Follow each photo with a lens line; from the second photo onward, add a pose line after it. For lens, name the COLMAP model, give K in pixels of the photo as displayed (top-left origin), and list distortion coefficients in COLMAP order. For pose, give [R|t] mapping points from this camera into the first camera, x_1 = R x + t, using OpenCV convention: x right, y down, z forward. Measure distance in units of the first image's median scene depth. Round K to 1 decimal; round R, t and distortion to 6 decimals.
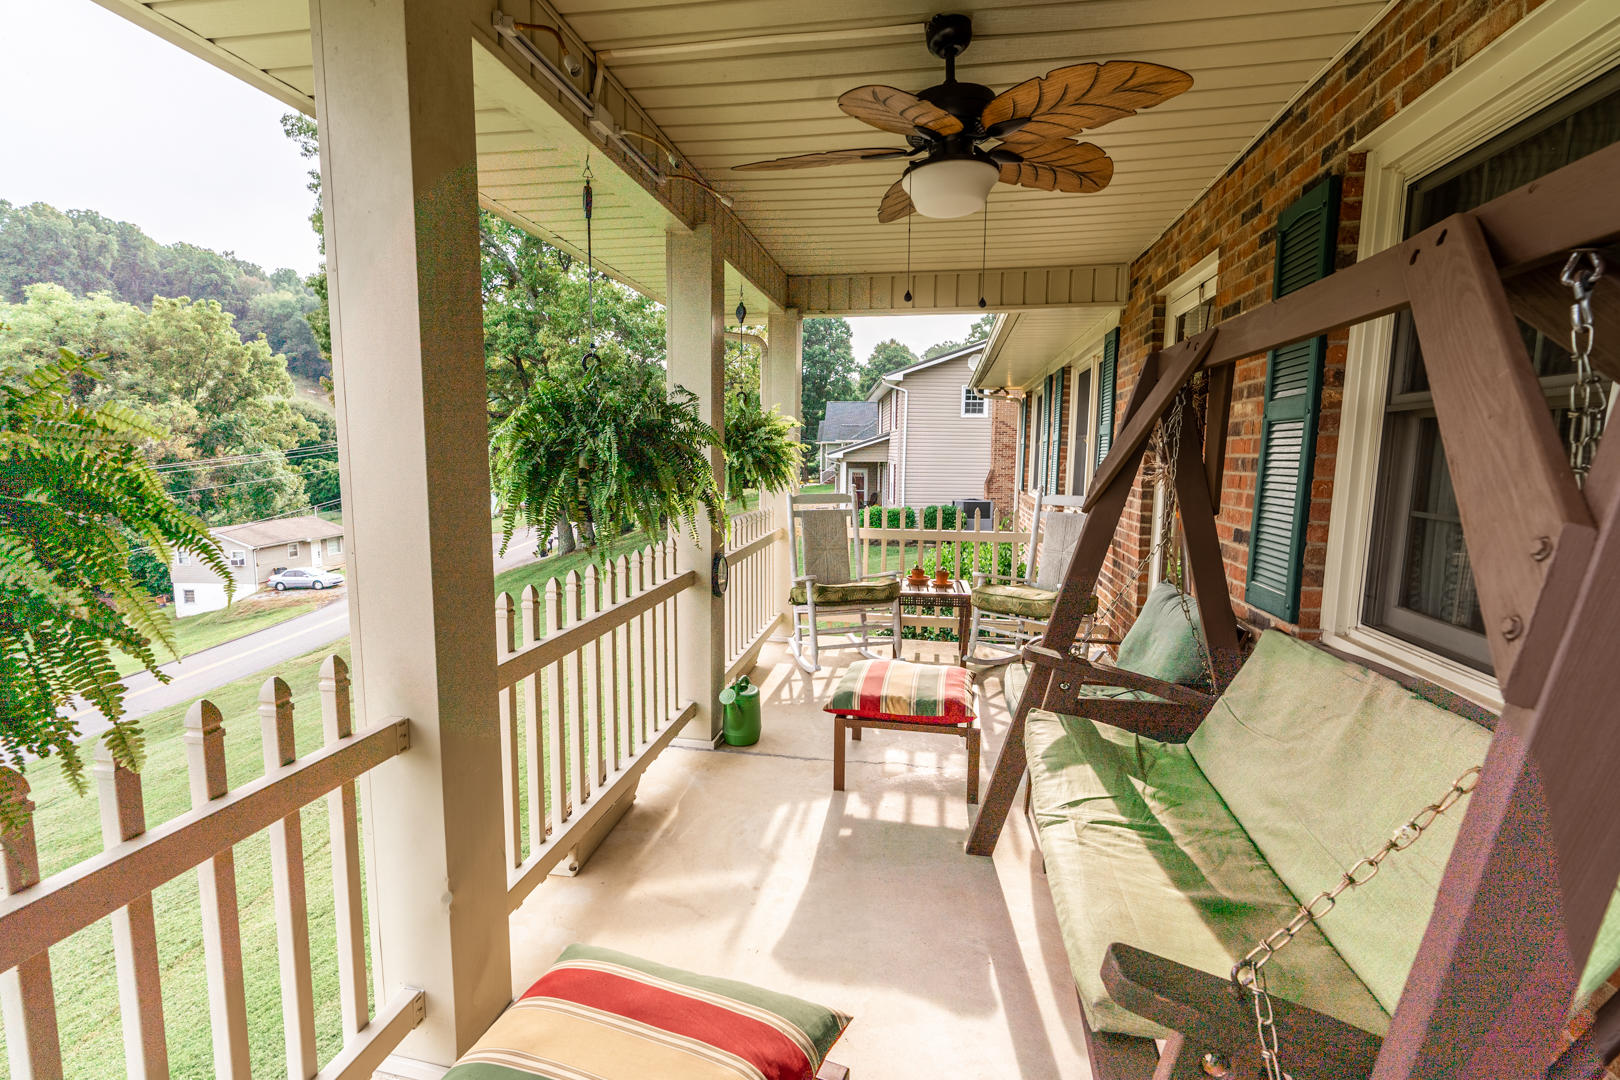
lens RADIAL K [[736.8, 0, 808.0], [0, 736.8, 542.3], [0, 0, 1]] dist [-0.005833, 0.002098]
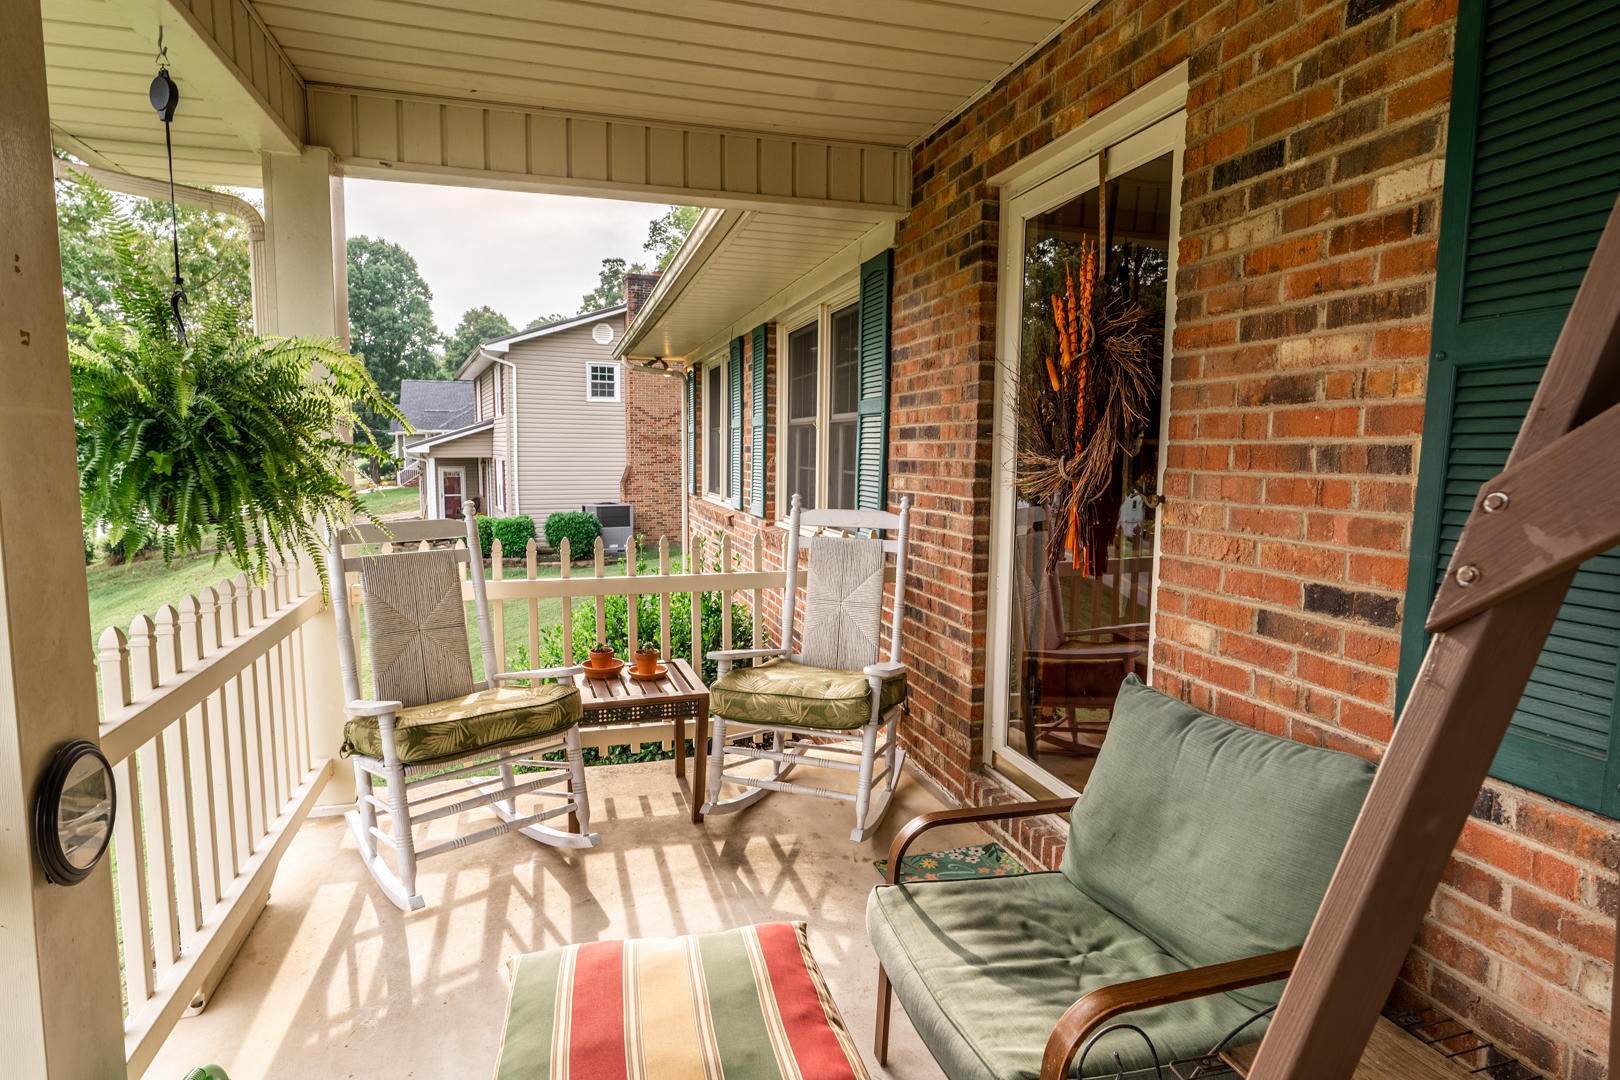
lens RADIAL K [[860.6, 0, 805.9], [0, 860.6, 540.4], [0, 0, 1]] dist [-0.008156, 0.000626]
pose [[0.896086, -0.049123, 0.441154, 0.005102], [0.054270, 0.998526, 0.000951, -0.038007], [-0.440550, 0.023089, 0.897431, 0.344534]]
